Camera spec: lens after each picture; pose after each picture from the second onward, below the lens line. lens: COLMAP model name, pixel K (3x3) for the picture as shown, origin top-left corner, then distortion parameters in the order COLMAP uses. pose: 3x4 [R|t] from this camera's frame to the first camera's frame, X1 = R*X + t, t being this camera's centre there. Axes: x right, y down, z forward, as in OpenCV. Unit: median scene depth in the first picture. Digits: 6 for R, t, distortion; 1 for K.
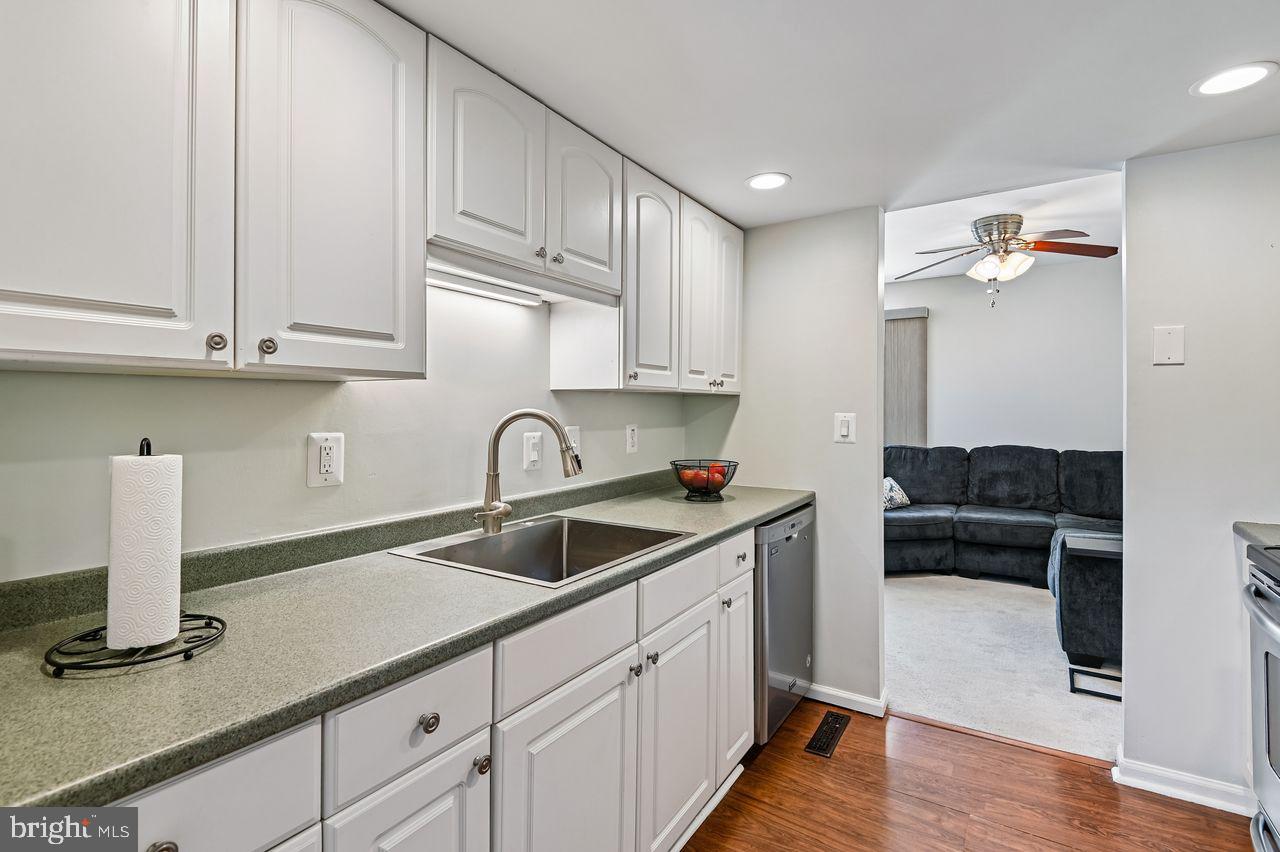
lens RADIAL K [[598.3, 0, 637.7], [0, 598.3, 413.4], [0, 0, 1]] dist [-0.033496, 0.000311]
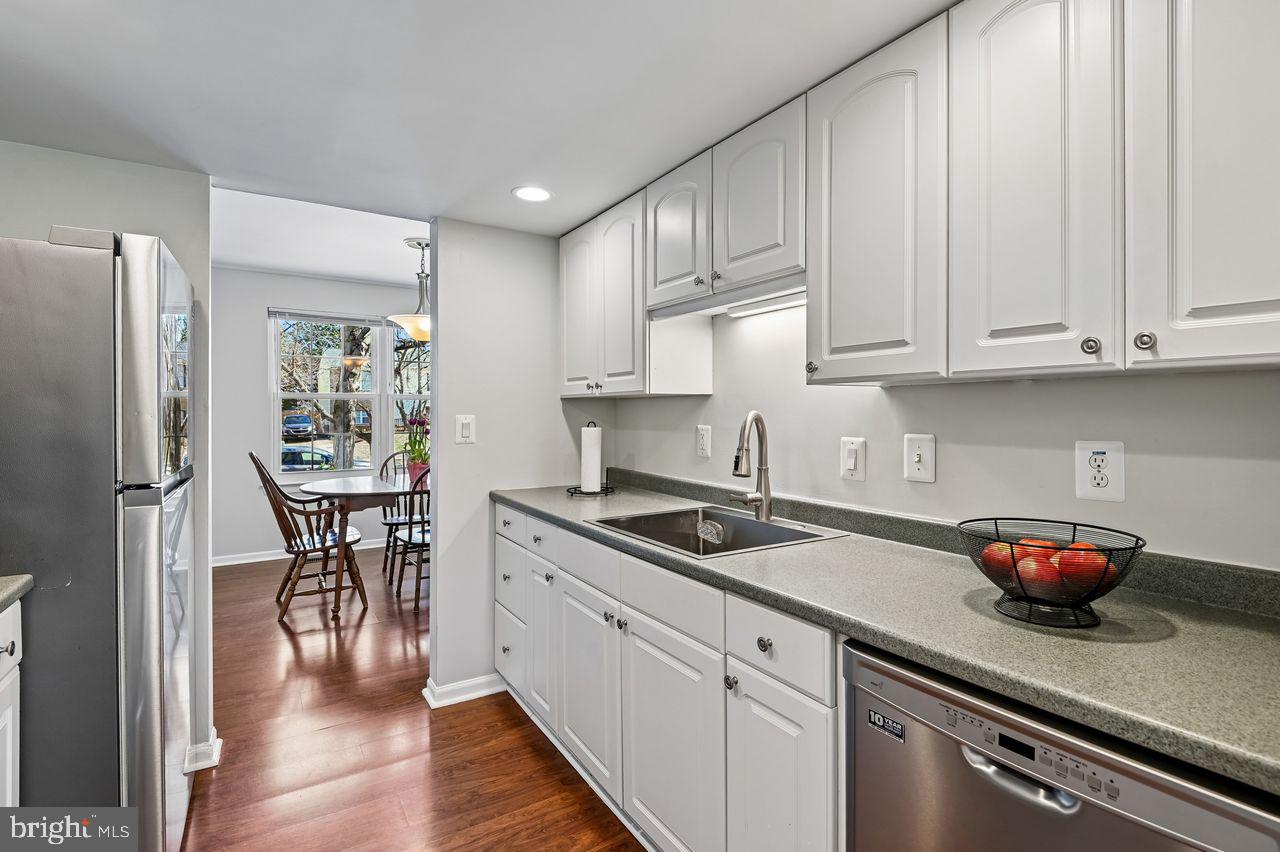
lens RADIAL K [[598.3, 0, 634.0], [0, 598.3, 408.2], [0, 0, 1]] dist [-0.033496, 0.000311]
pose [[-0.437180, -0.010020, -0.899318, 0.695139], [-0.011272, 0.999920, -0.005661, -0.002451], [0.899303, 0.007662, -0.437258, 1.000547]]
